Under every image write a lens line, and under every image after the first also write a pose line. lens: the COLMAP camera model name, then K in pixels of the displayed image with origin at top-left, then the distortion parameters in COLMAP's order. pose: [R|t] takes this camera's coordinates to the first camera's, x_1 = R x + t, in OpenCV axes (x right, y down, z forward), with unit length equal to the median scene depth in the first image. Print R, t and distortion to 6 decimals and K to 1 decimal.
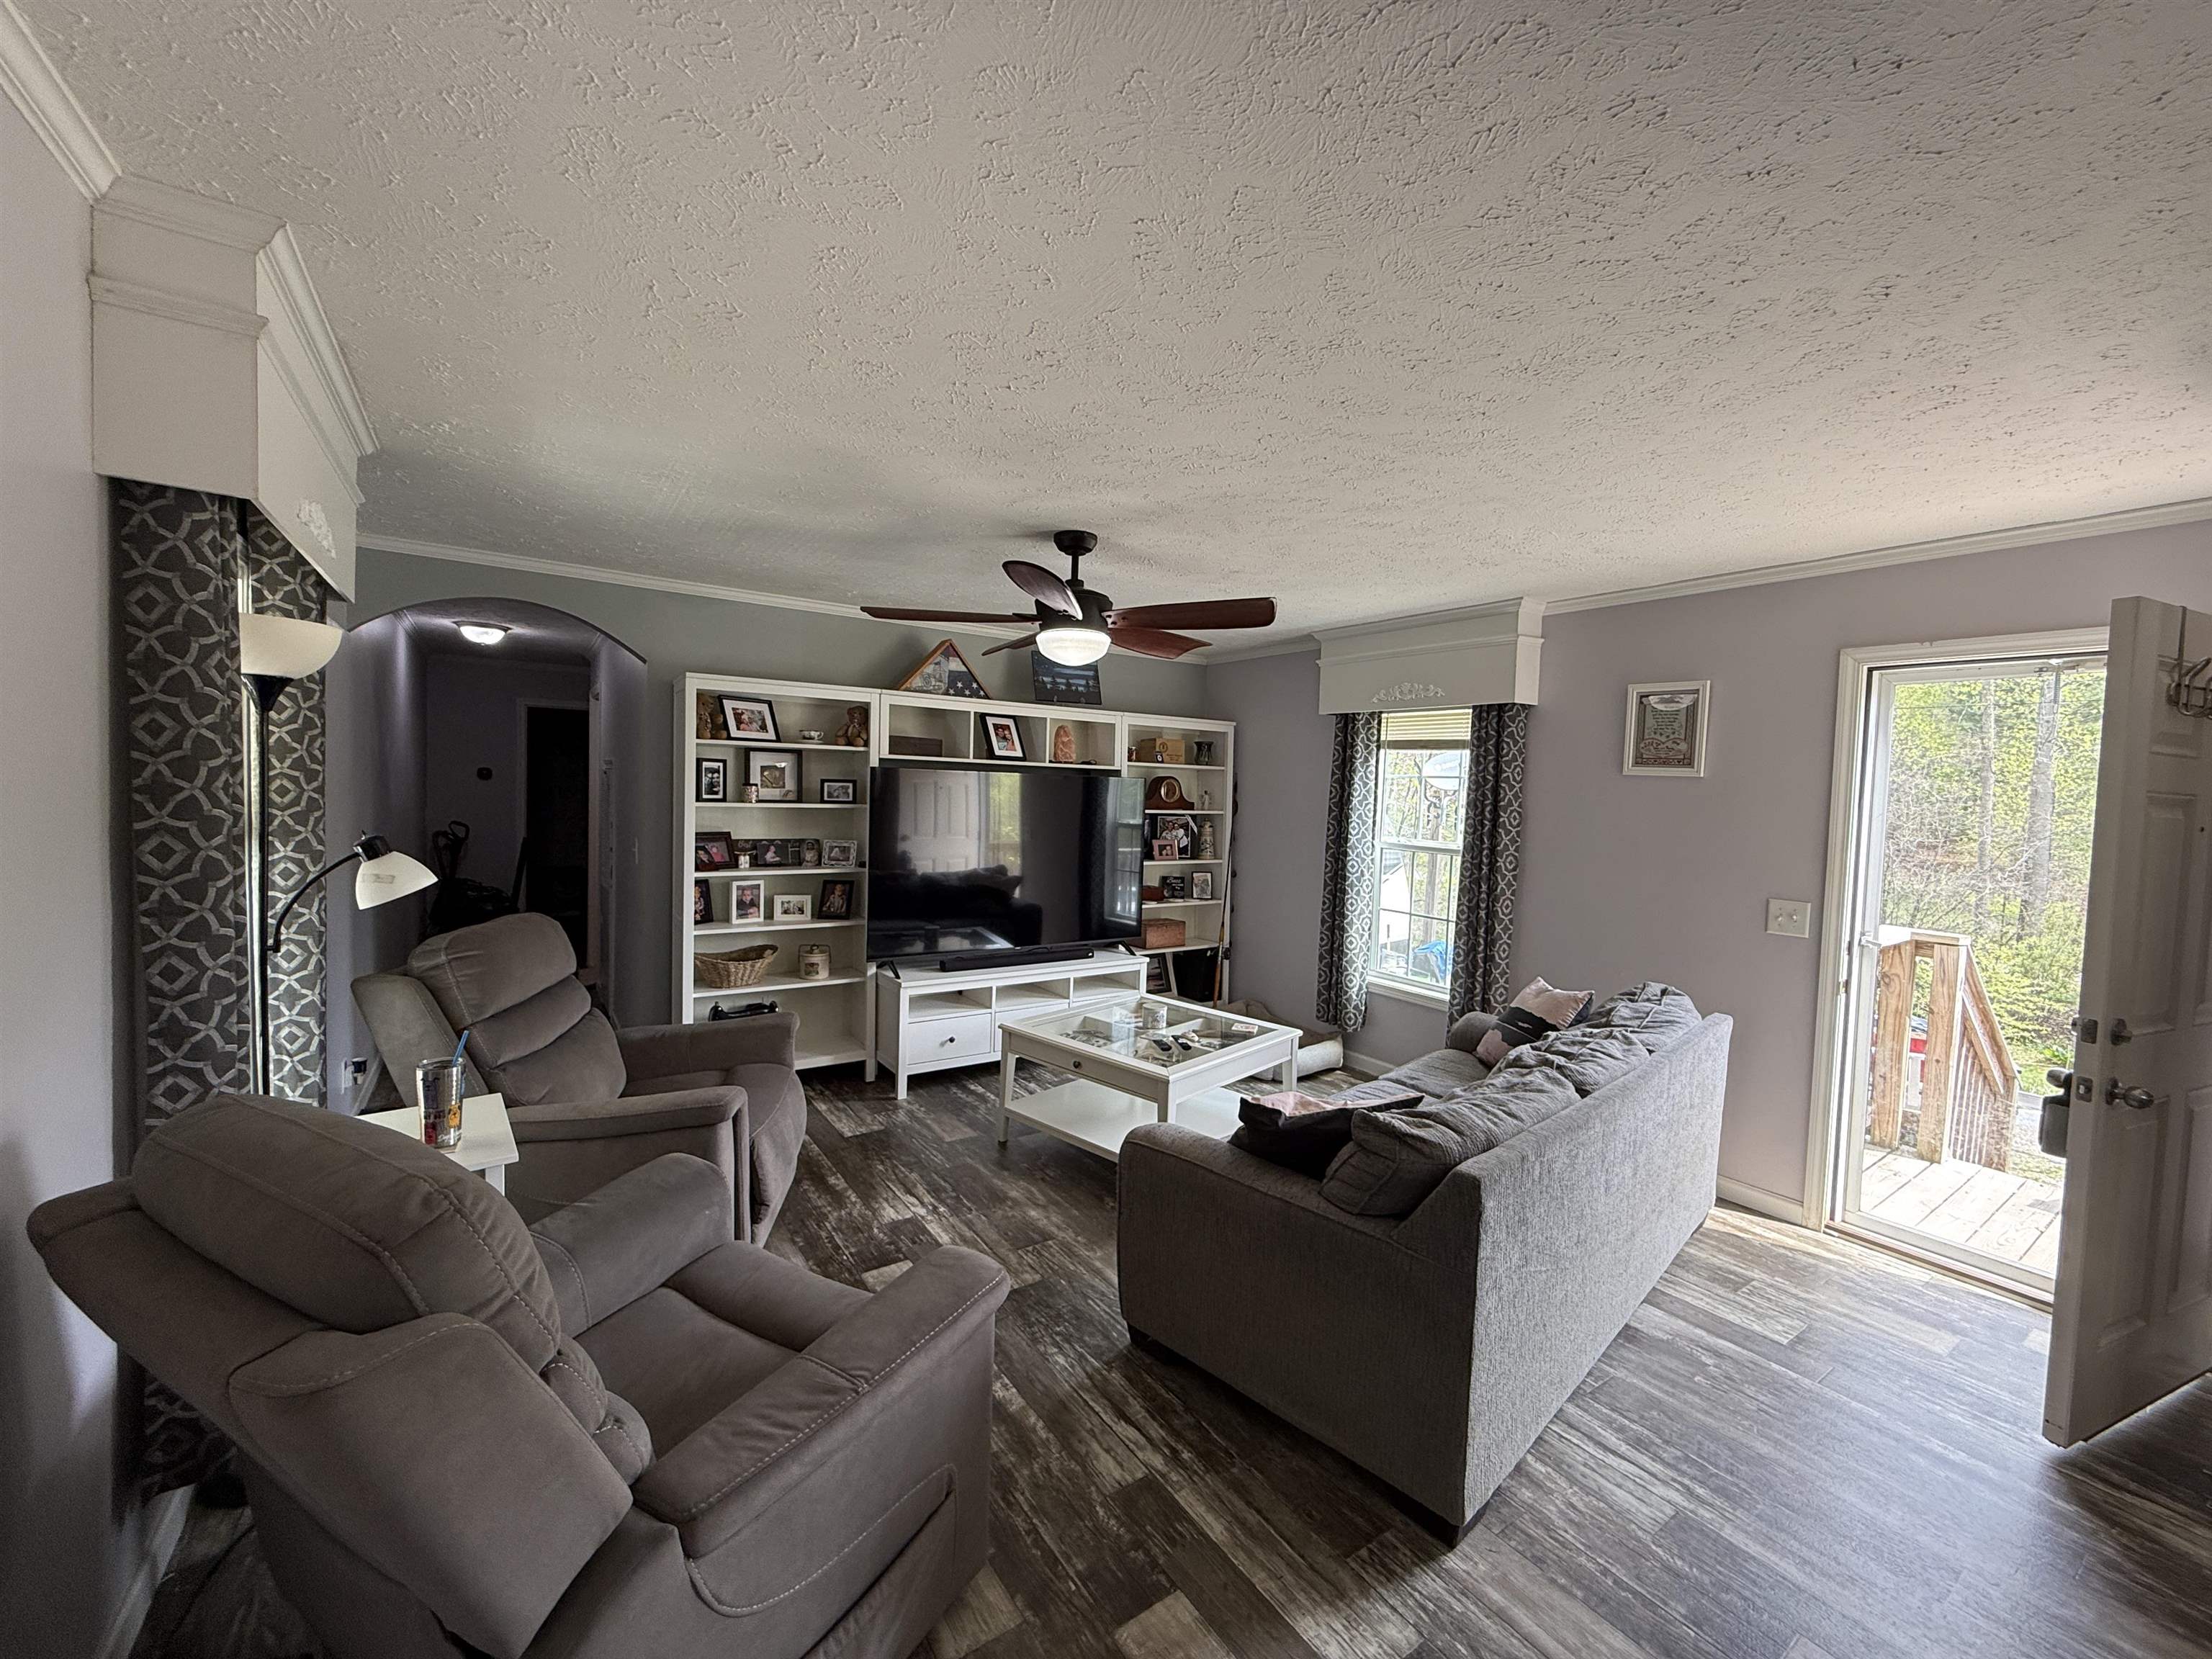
lens RADIAL K [[886.8, 0, 1106.0], [0, 886.8, 829.5], [0, 0, 1]] dist [0.006321, 0.000422]
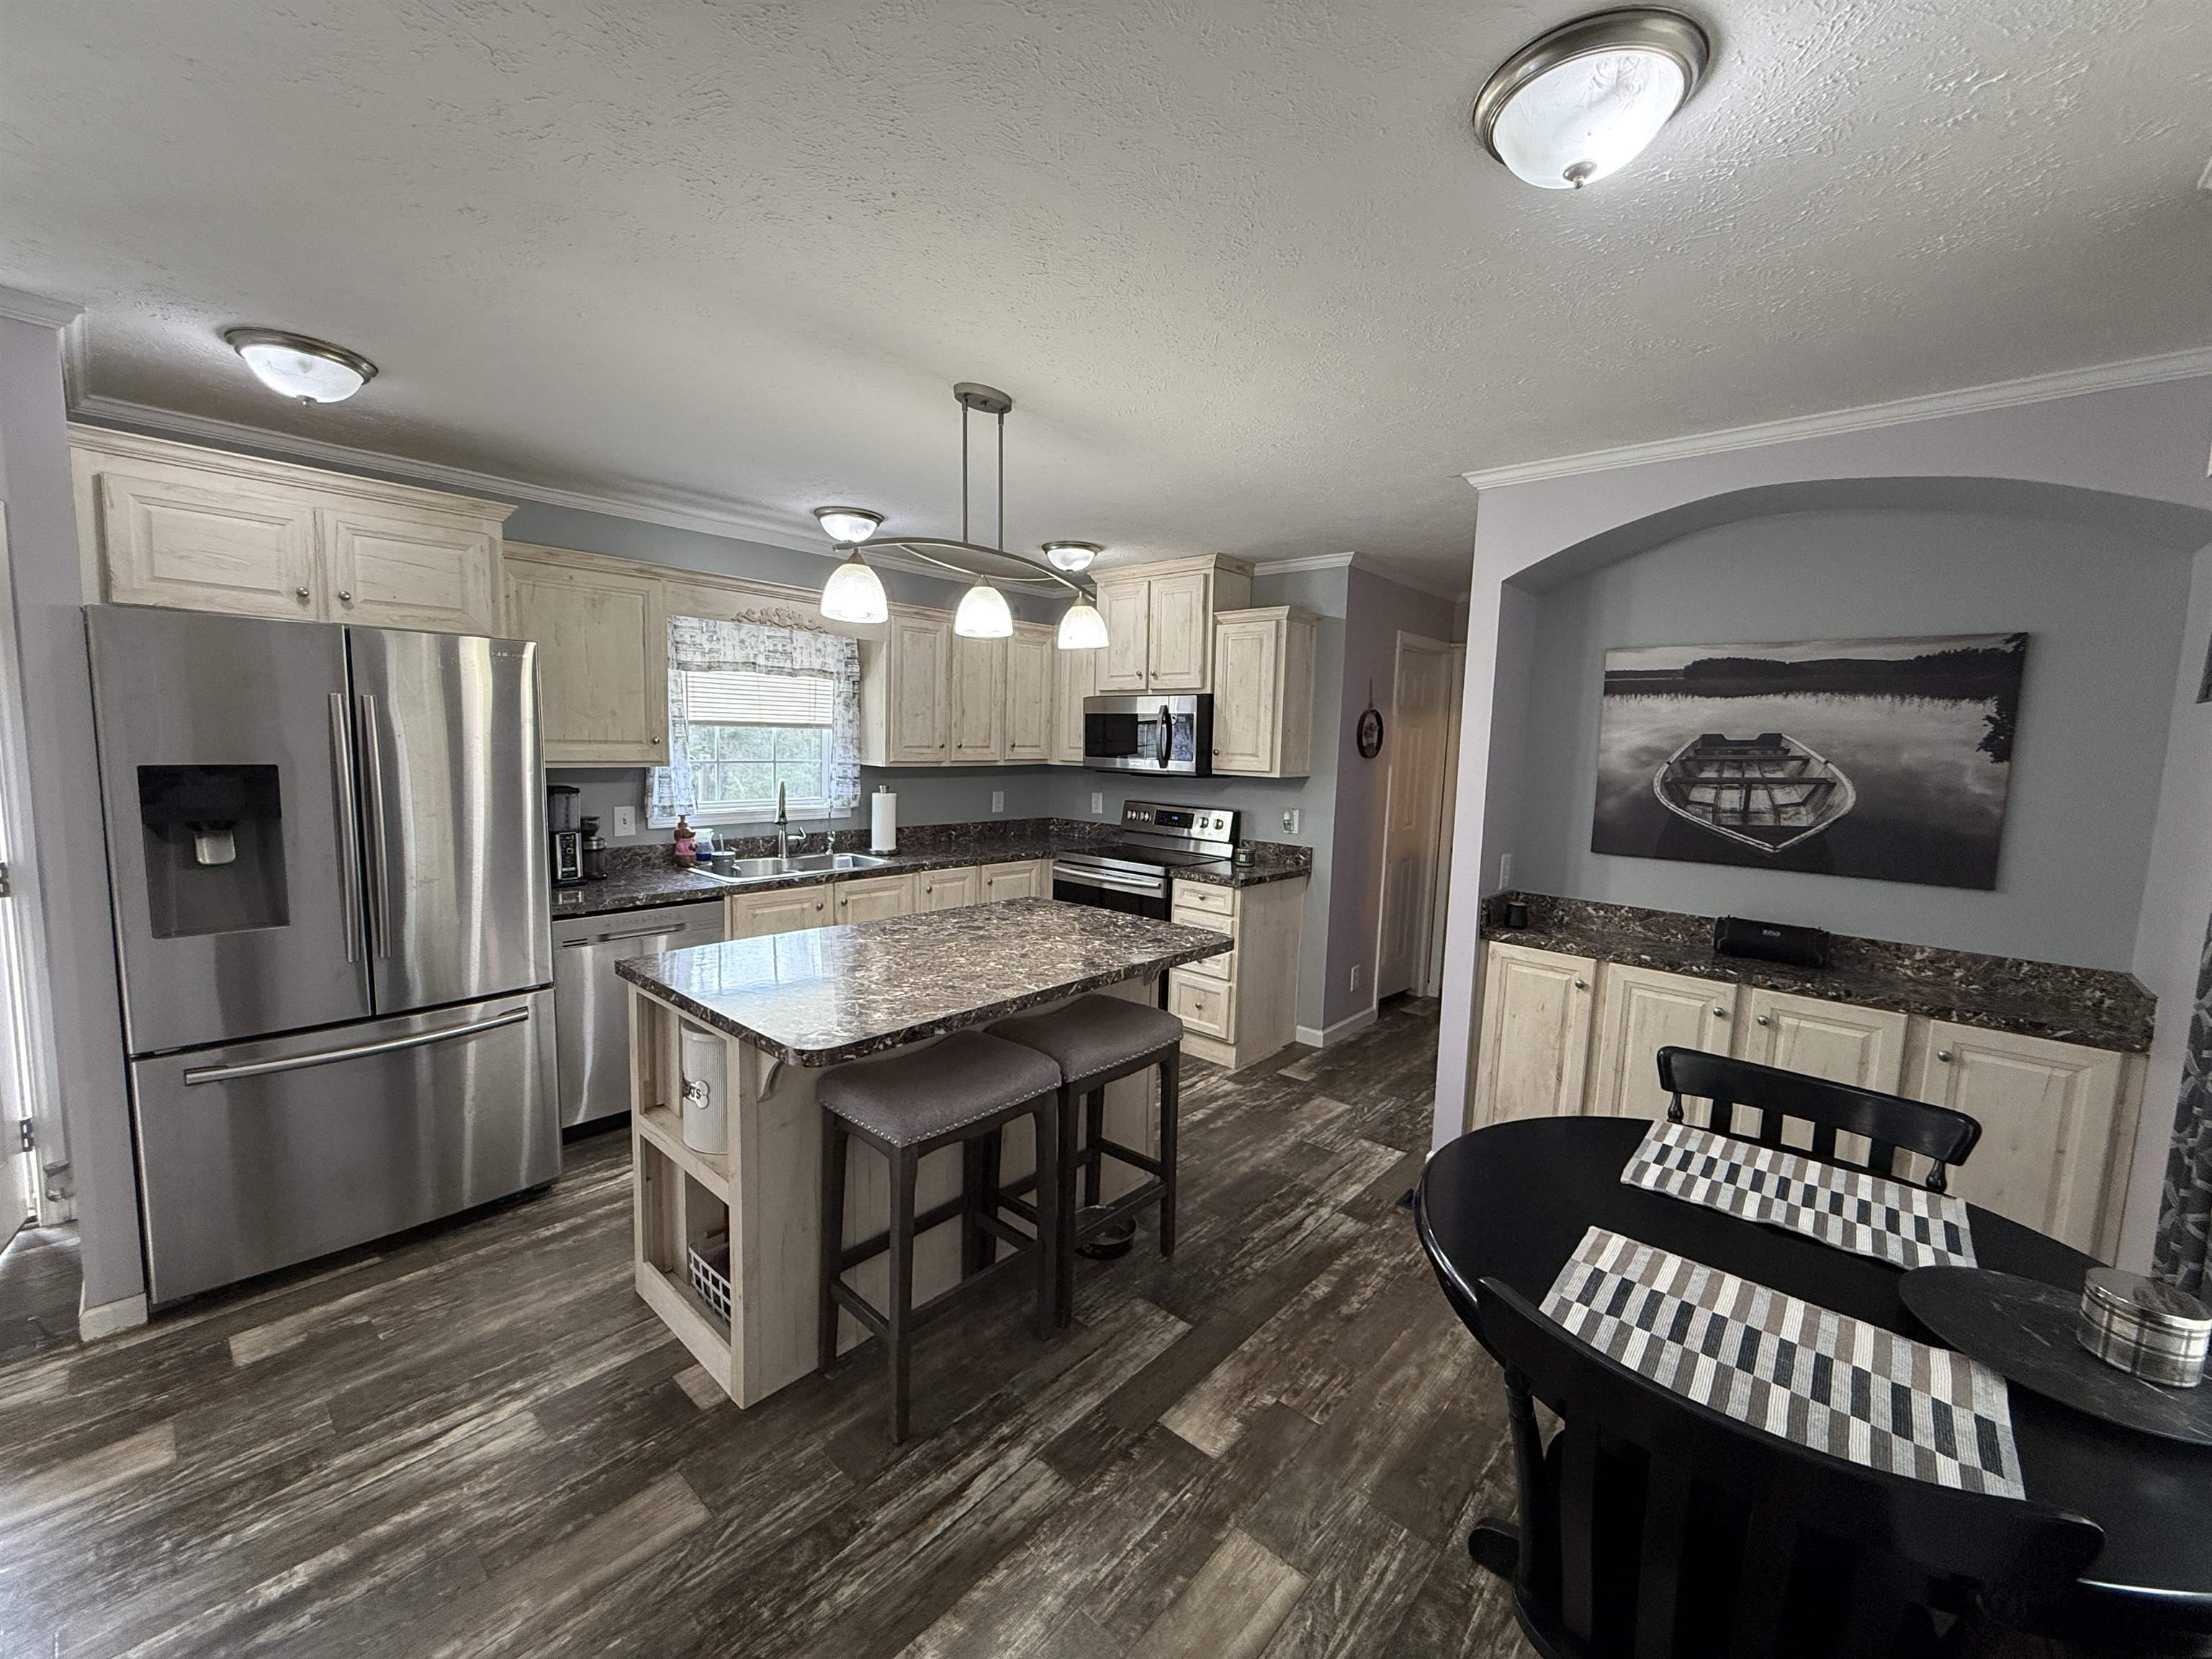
lens RADIAL K [[881.7, 0, 1100.9], [0, 881.7, 861.3], [0, 0, 1]] dist [-0.000477, -0.000146]
pose [[-0.255347, -0.165542, 0.952572, -2.046349], [0.001763, 0.985152, 0.171676, -0.185672], [-0.966848, 0.045516, -0.251264, 3.058775]]
